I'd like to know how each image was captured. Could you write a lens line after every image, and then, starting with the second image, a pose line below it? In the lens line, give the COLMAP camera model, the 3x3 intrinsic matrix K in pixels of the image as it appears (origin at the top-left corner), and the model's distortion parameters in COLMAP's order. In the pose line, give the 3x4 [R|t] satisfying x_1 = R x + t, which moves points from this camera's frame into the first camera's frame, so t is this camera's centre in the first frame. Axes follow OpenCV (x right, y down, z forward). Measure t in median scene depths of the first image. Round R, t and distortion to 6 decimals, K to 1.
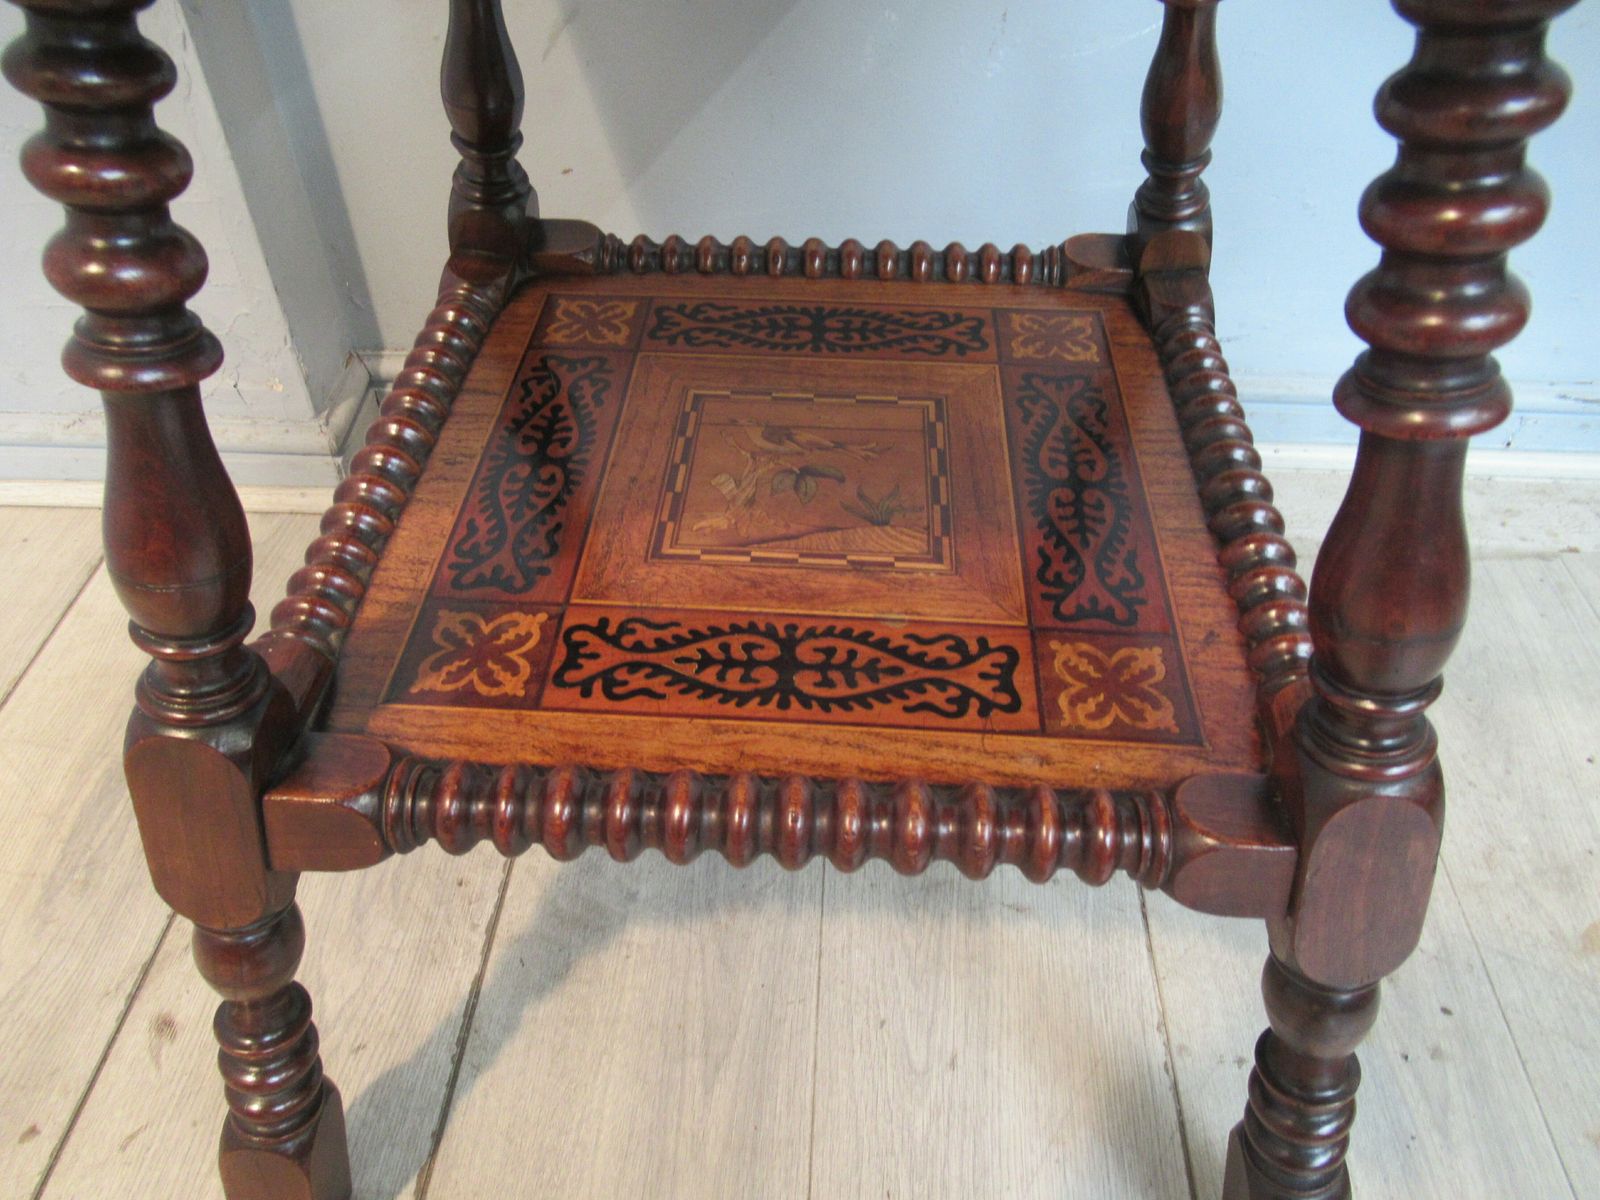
lens RADIAL K [[1198.2, 0, 796.4], [0, 1198.2, 609.1], [0, 0, 1]] dist [-0.010721, 0.006570]
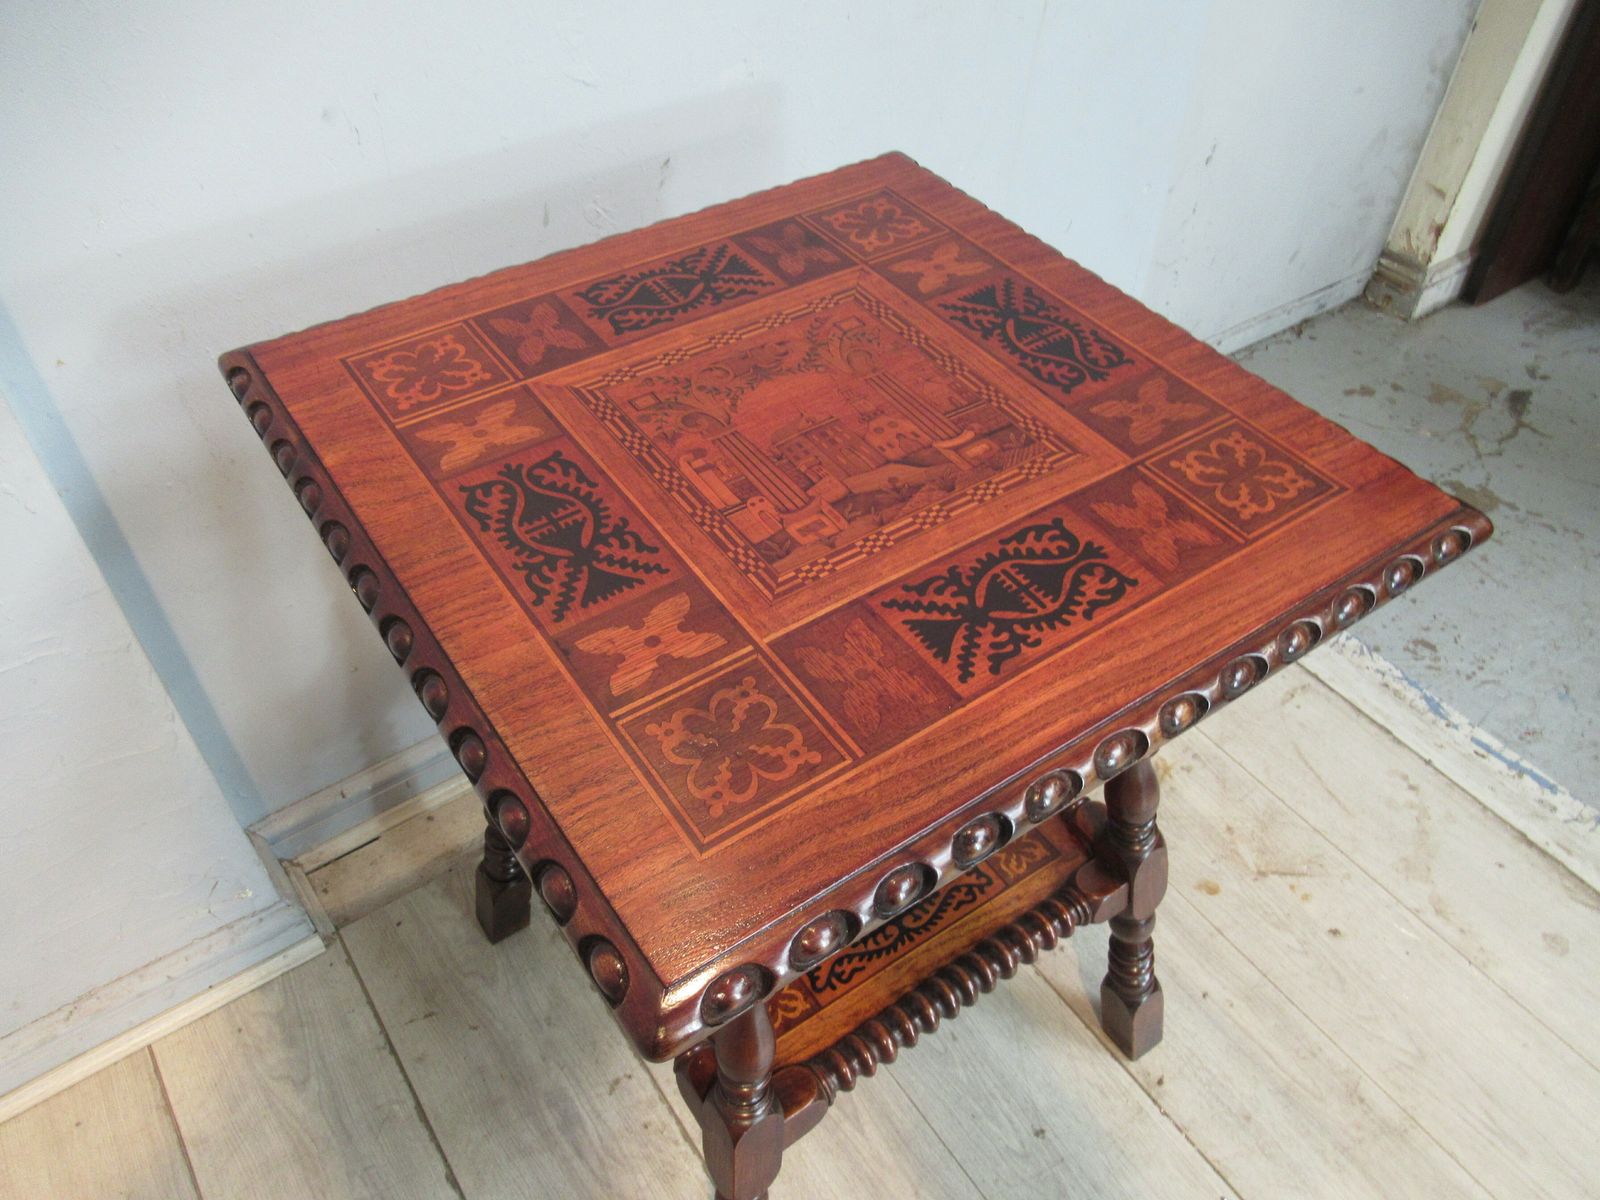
lens RADIAL K [[1198.2, 0, 801.2], [0, 1198.2, 611.0], [0, 0, 1]] dist [-0.010721, 0.006570]
pose [[0.787362, -0.429439, 0.442317, -0.765749], [0.412671, 0.900157, 0.139358, -0.735453], [-0.458000, 0.072806, 0.885966, -0.739845]]
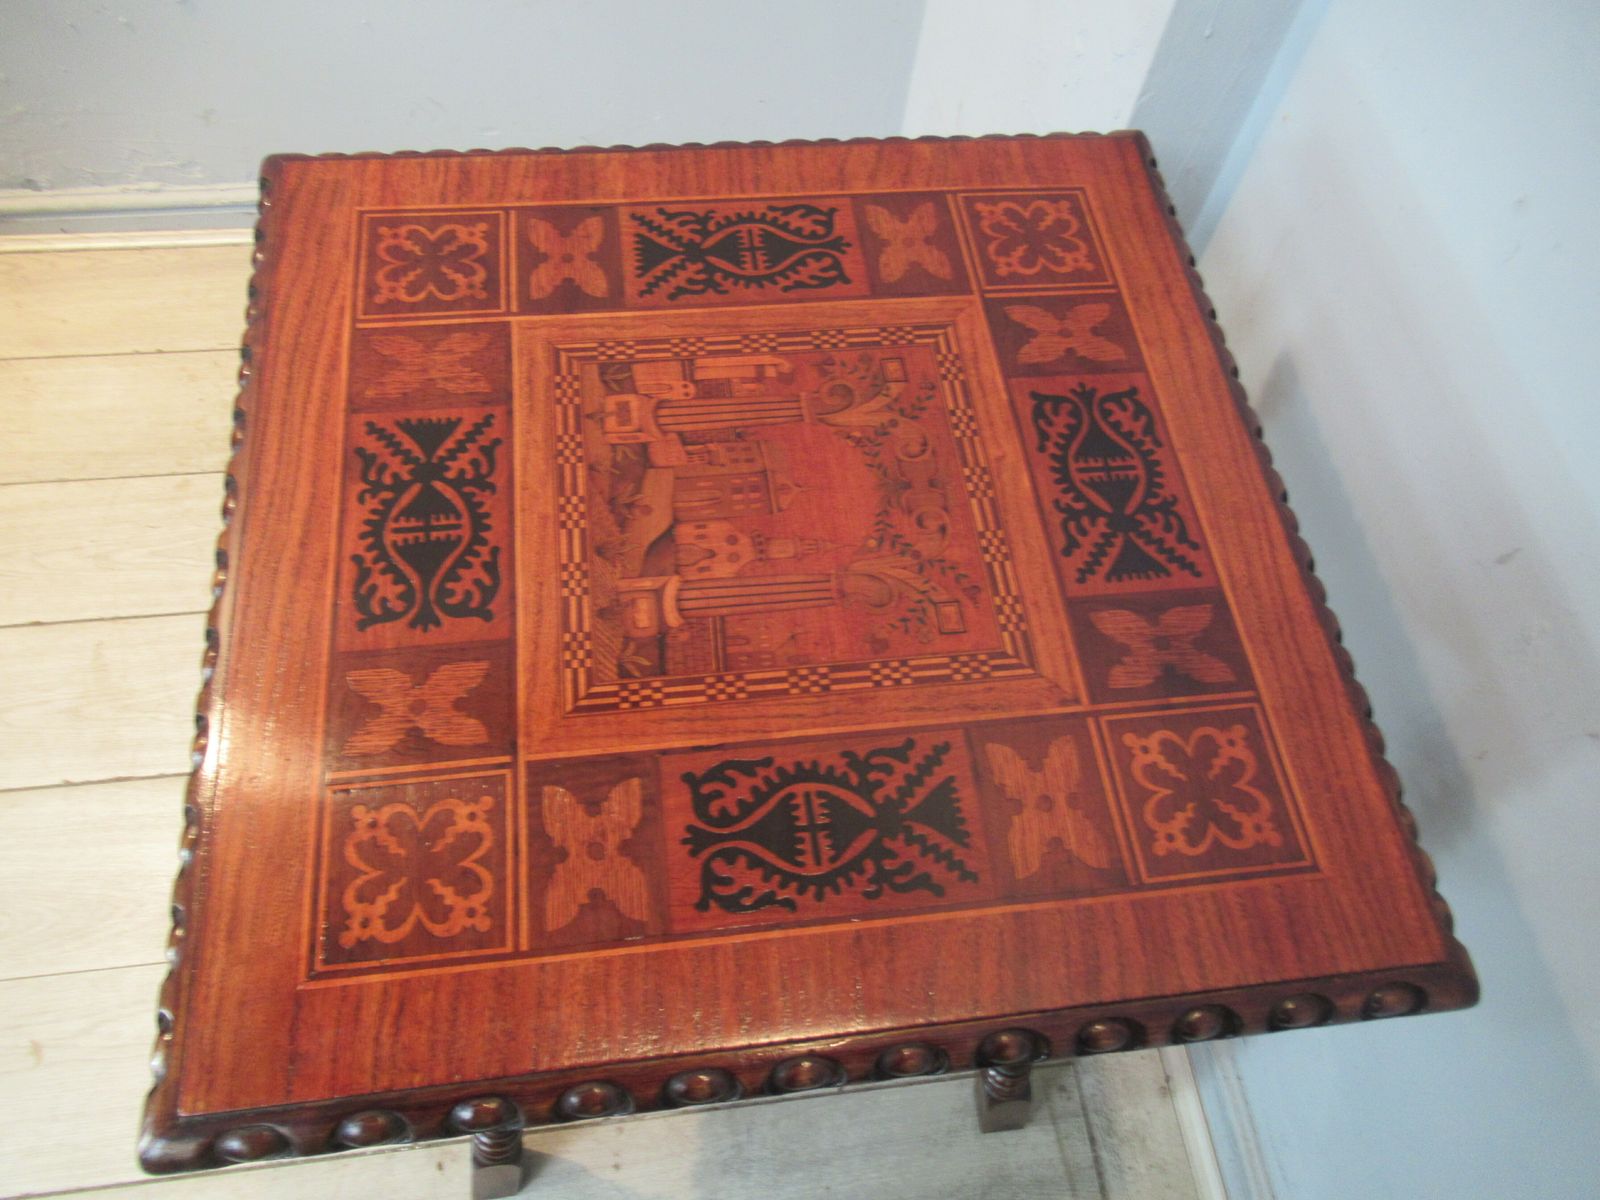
lens RADIAL K [[1198.2, 0, 794.5], [0, 1198.2, 600.5], [0, 0, 1]] dist [-0.010721, 0.006570]
pose [[0.180092, 0.860057, -0.477356, 0.700197], [-0.734235, 0.440475, 0.516605, -1.342824], [0.654573, 0.257455, 0.710810, -0.313447]]
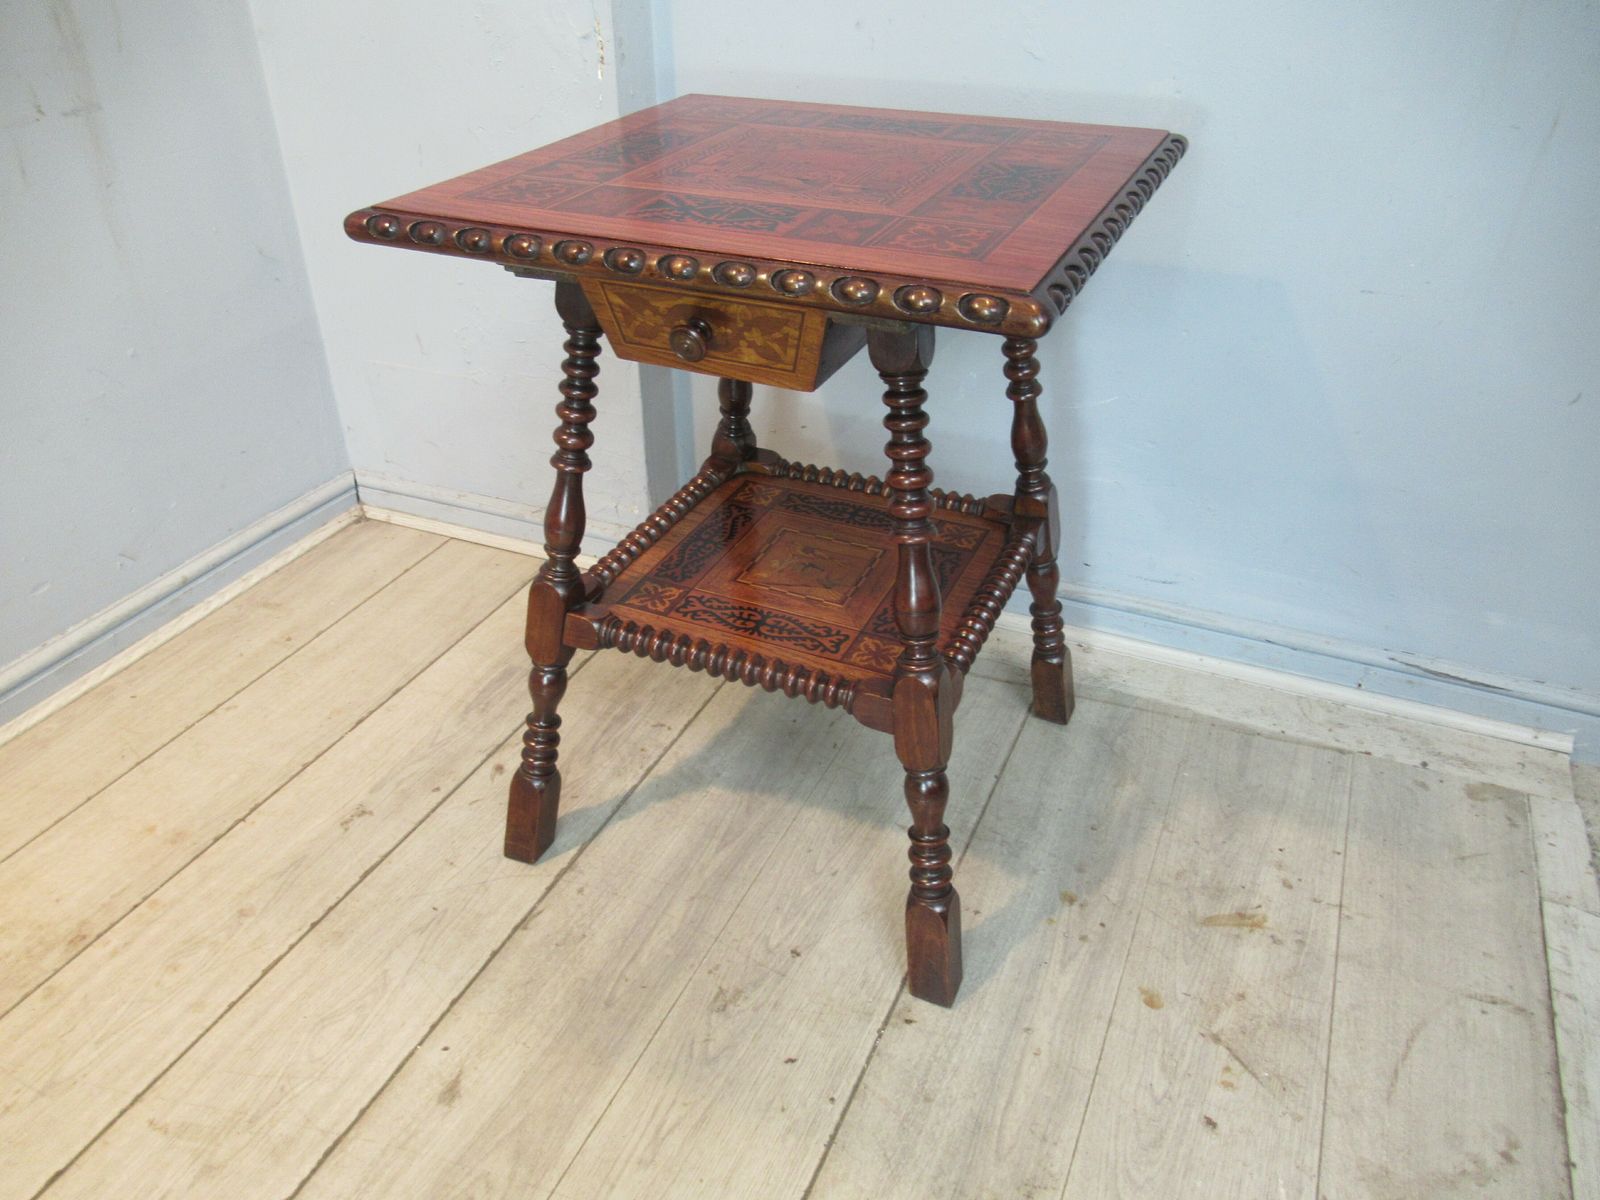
lens RADIAL K [[1198.2, 0, 789.3], [0, 1198.2, 603.6], [0, 0, 1]] dist [-0.010721, 0.006570]
pose [[0.932120, 0.188016, -0.309521, 0.778776], [-0.245625, 0.956266, -0.158821, 0.372737], [0.266123, 0.224066, 0.937535, -1.300482]]
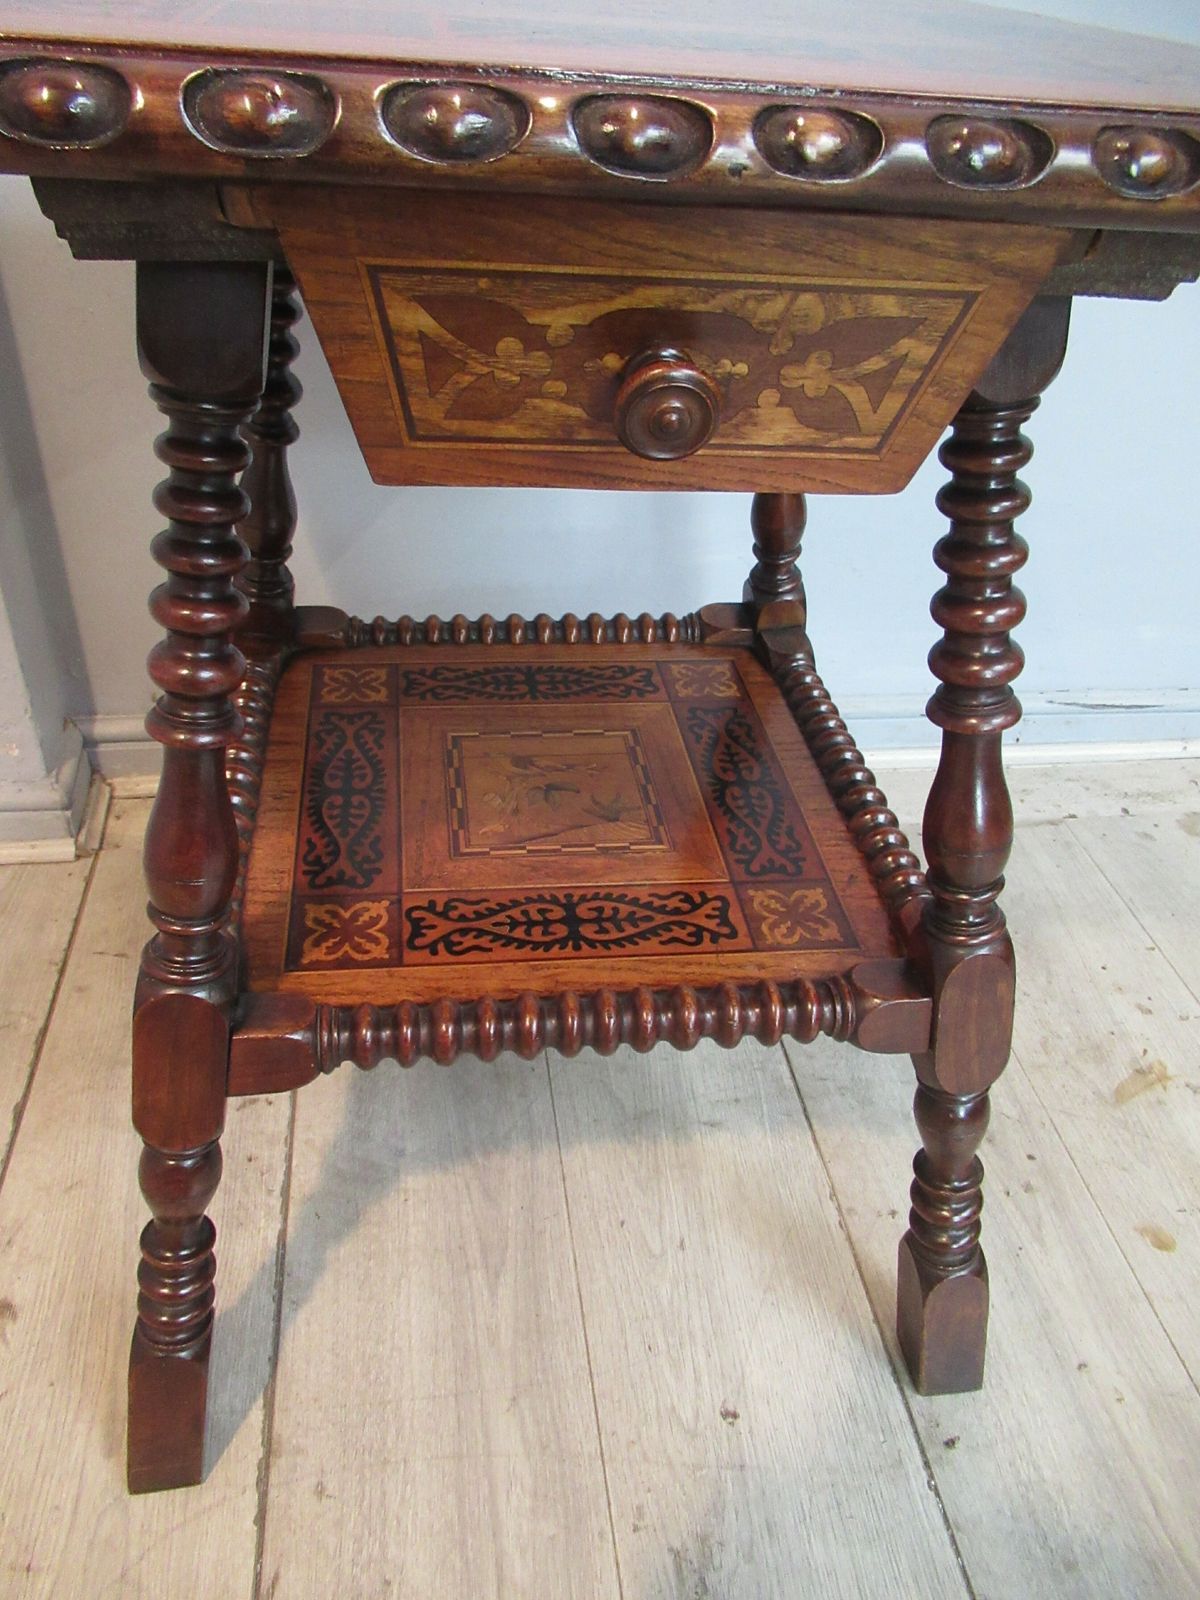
lens RADIAL K [[1198.2, 0, 599.7], [0, 1198.2, 793.5], [0, 0, 1]] dist [-0.010721, 0.006570]
pose [[0.978193, -0.064444, 0.197450, -0.227555], [0.088334, 0.989468, -0.114675, 0.058474], [-0.187980, 0.129616, 0.973583, -0.364144]]
